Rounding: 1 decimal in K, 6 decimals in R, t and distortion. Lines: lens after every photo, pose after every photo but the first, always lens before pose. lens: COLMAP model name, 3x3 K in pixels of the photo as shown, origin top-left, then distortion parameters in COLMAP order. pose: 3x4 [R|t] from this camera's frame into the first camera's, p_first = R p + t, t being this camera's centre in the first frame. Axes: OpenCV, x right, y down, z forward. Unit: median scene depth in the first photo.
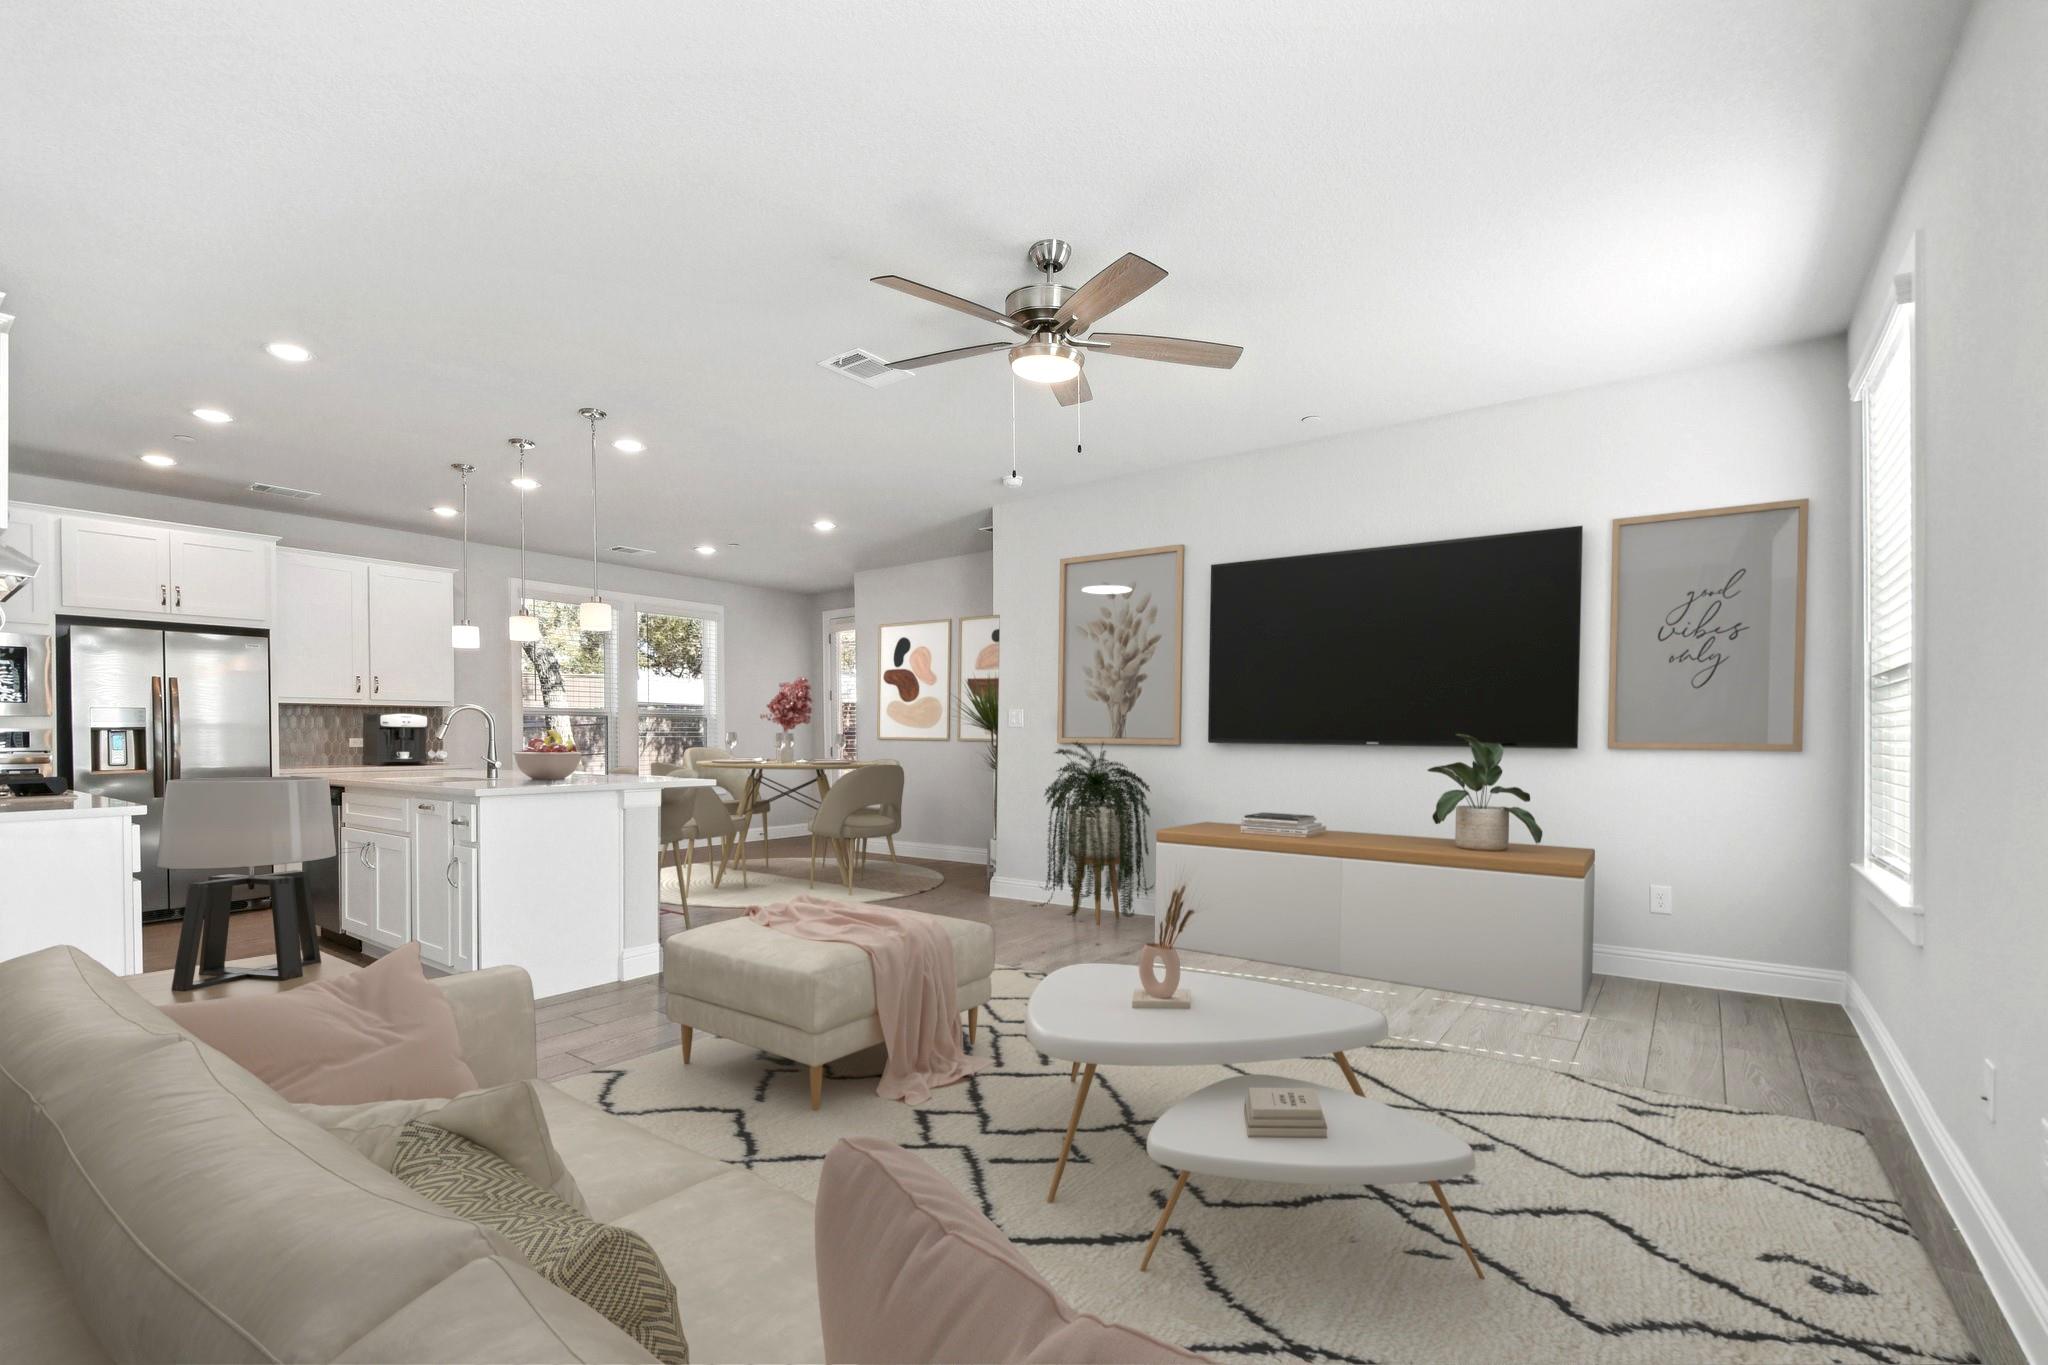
lens RADIAL K [[900.0, 0, 1008.8], [0, 900.0, 748.5], [0, 0, 1]] dist [-0.002710, -0.000109]
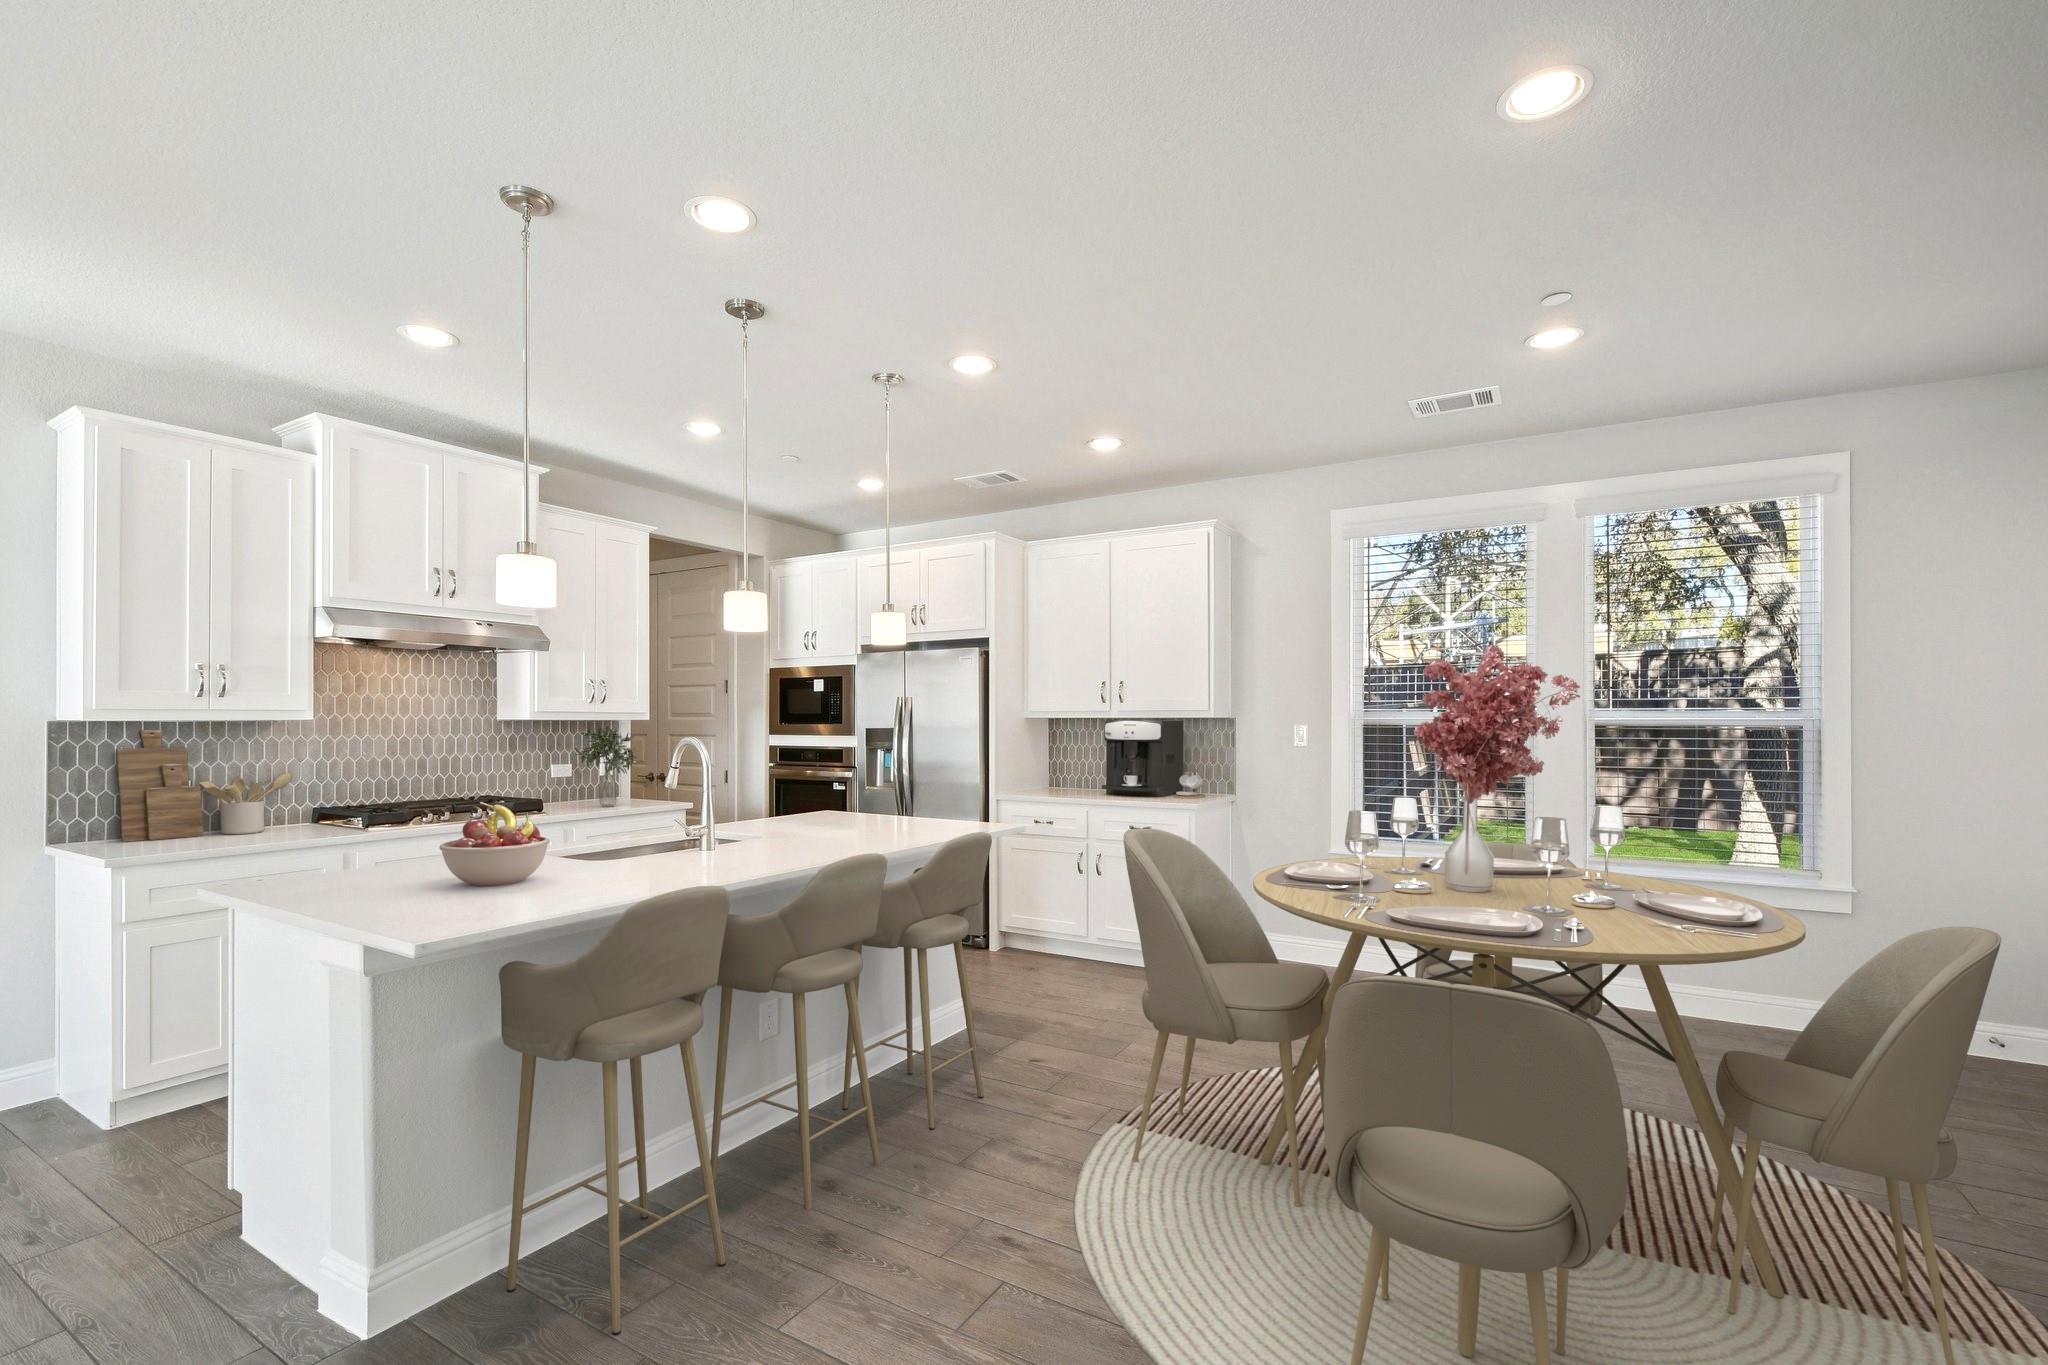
lens RADIAL K [[900.0, 0, 1018.7], [0, 900.0, 722.8], [0, 0, 1]] dist [-0.002710, -0.000109]
pose [[0.108535, 0.007938, -0.994061, 0.078769], [-0.012695, 0.999898, 0.006599, -0.058742], [0.994012, 0.011904, 0.108624, 1.020160]]
